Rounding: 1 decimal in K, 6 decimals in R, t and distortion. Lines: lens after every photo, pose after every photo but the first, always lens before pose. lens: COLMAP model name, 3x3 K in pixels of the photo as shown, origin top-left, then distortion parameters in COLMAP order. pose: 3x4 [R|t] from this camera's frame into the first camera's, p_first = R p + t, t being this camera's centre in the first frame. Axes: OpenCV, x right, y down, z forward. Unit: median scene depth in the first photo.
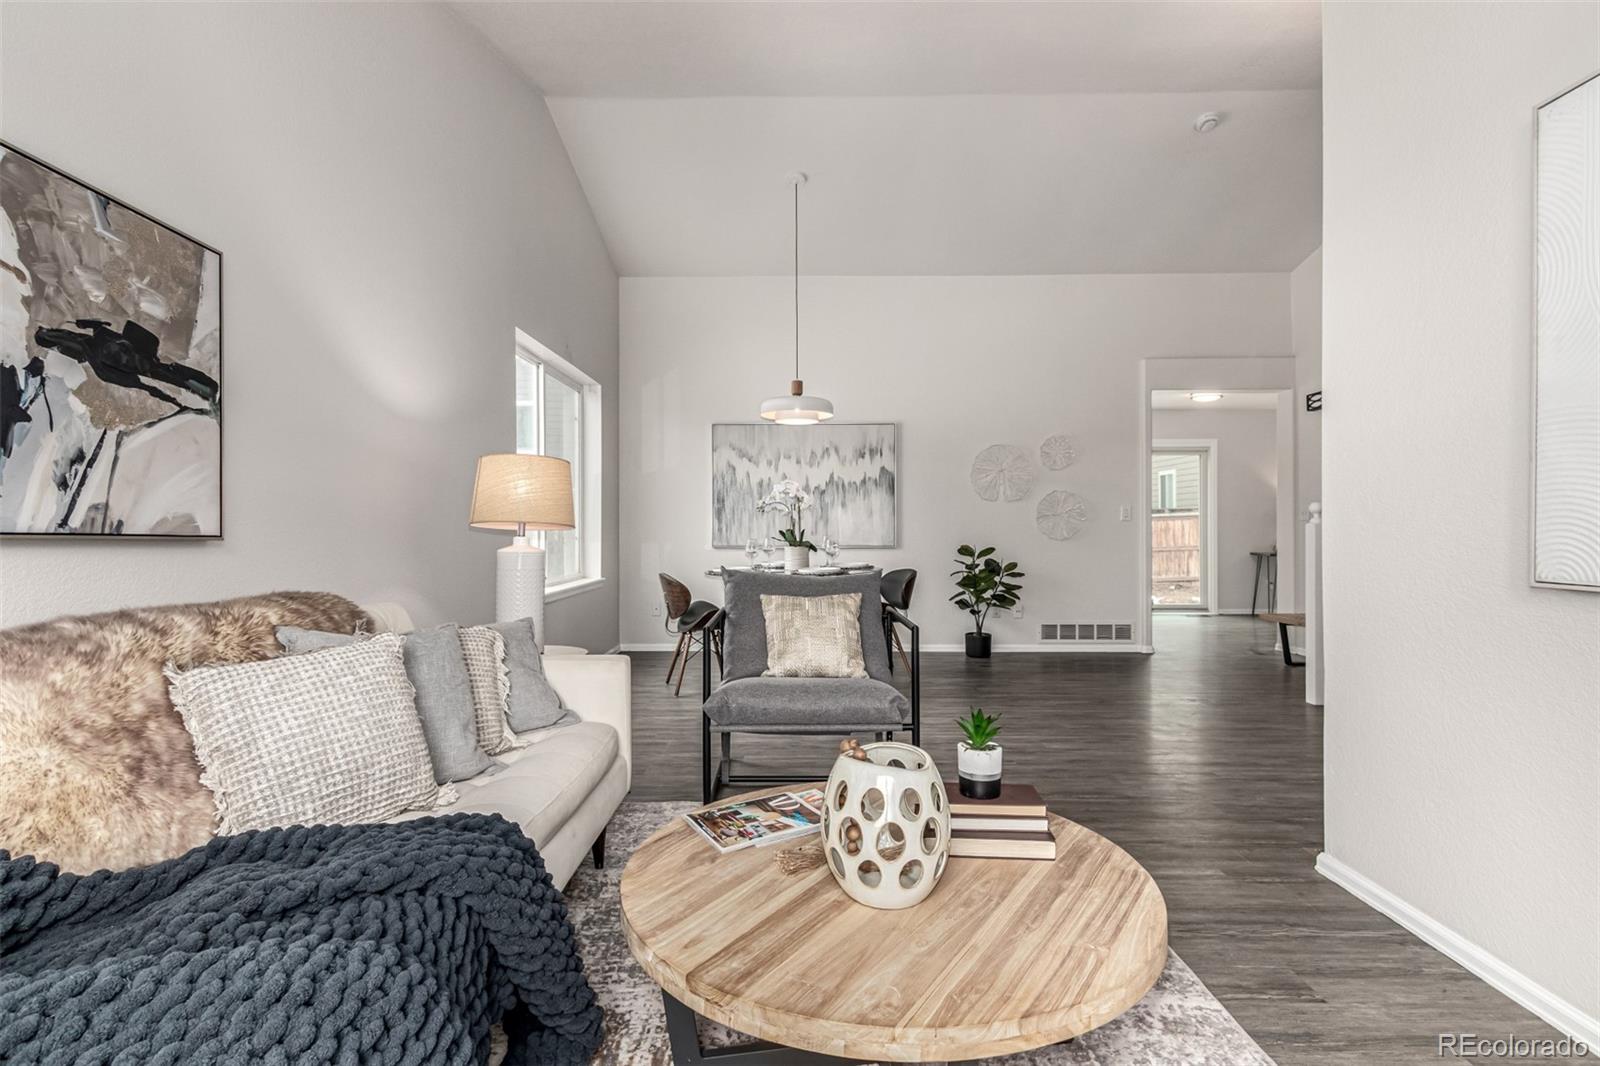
lens RADIAL K [[753.4, 0, 774.5], [0, 753.4, 534.6], [0, 0, 1]] dist [0.001711, 0.000444]
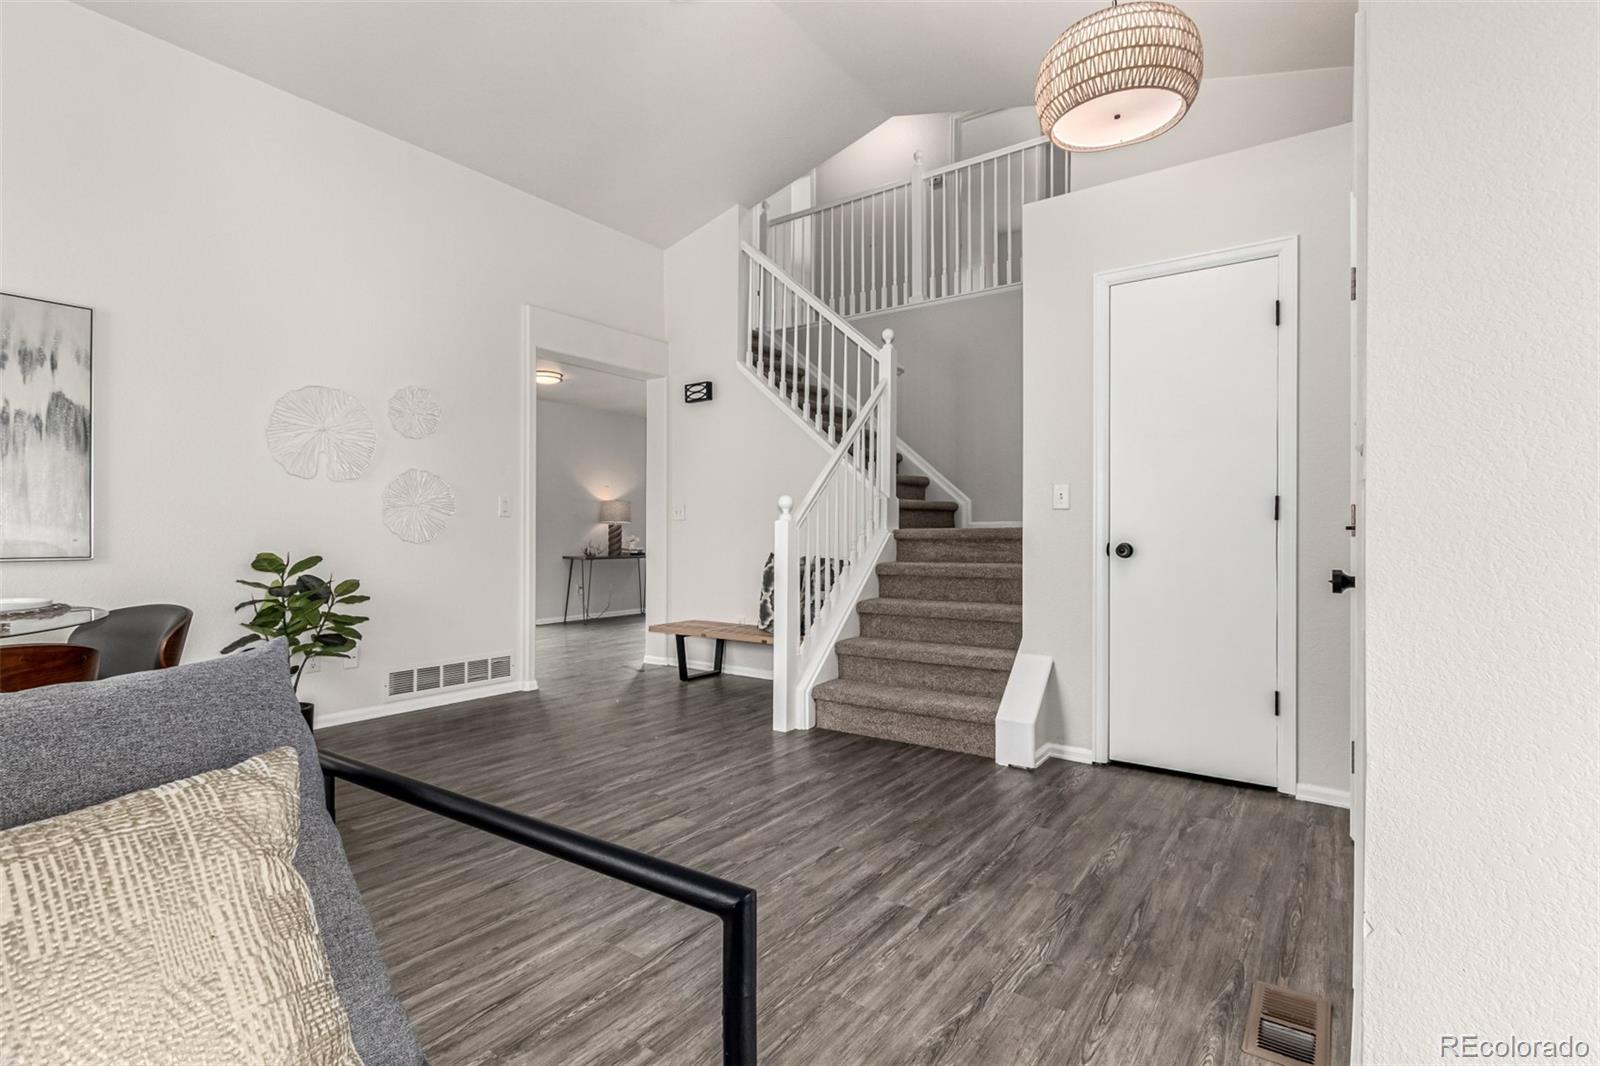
lens RADIAL K [[753.4, 0, 774.5], [0, 753.4, 534.6], [0, 0, 1]] dist [0.001711, 0.000444]
pose [[0.557448, 0.004049, 0.830202, -0.000896], [0.002616, 0.999975, -0.006634, 0.005158], [-0.830208, 0.005870, 0.557423, 0.369781]]
